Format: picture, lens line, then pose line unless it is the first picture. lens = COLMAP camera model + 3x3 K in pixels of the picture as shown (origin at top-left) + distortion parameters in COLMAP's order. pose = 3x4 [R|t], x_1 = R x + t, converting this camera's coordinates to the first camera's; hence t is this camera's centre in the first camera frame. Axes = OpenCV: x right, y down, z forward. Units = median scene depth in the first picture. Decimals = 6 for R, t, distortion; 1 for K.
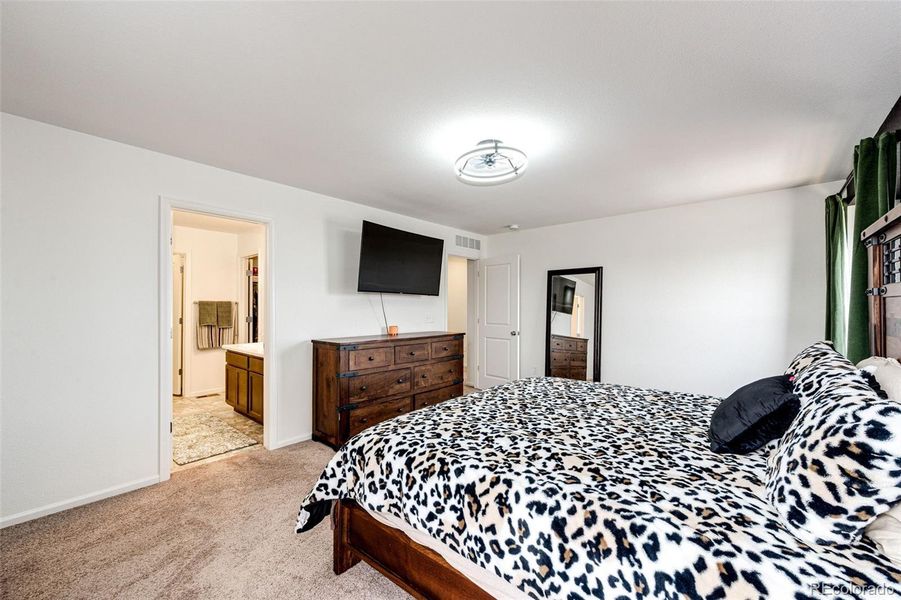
lens RADIAL K [[359.1, 0, 447.8], [0, 359.1, 306.7], [0, 0, 1]] dist [0.001006, 0.000215]
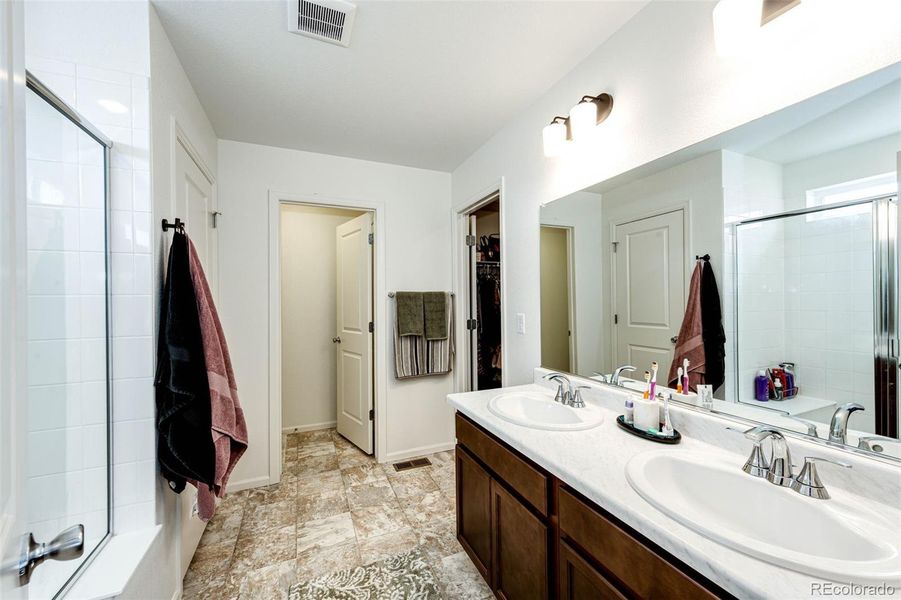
lens RADIAL K [[359.1, 0, 450.2], [0, 359.1, 306.9], [0, 0, 1]] dist [0.001006, 0.000215]
pose [[0.899303, -0.008234, -0.437248, -0.370949], [0.013236, 0.999877, 0.008395, 0.003850], [0.437125, -0.013337, 0.899302, 0.530481]]
